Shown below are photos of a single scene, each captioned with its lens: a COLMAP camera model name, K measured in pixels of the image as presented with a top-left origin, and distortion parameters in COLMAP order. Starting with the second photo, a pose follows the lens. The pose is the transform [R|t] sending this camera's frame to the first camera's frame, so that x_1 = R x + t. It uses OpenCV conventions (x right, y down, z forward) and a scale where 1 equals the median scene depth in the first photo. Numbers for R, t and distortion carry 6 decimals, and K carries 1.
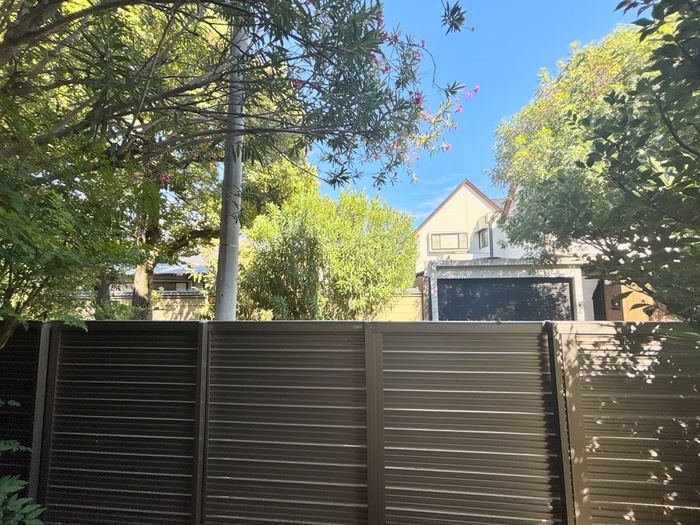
lens RADIAL K [[281.7, 0, 346.1], [0, 281.7, 263.7], [0, 0, 1]] dist [-0.000421, -0.000128]
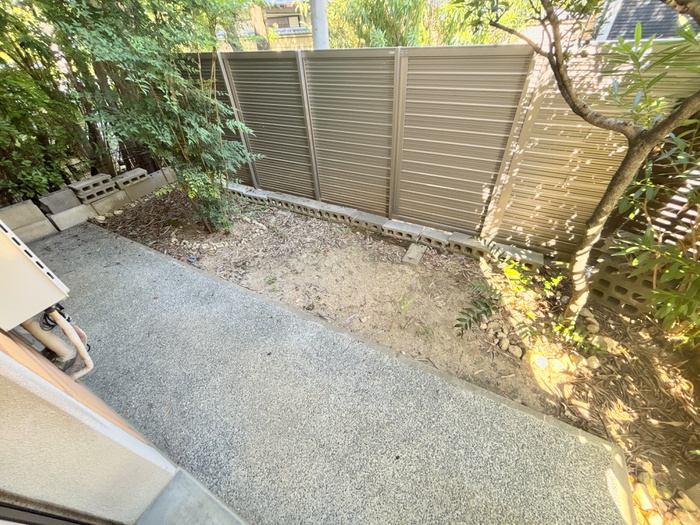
lens RADIAL K [[281.7, 0, 348.9], [0, 281.7, 258.4], [0, 0, 1]] dist [-0.000421, -0.000128]
pose [[0.924430, 0.214155, -0.315540, 0.488594], [0.074829, 0.709478, 0.700744, -0.045329], [0.373937, -0.671401, 0.639838, -0.650572]]
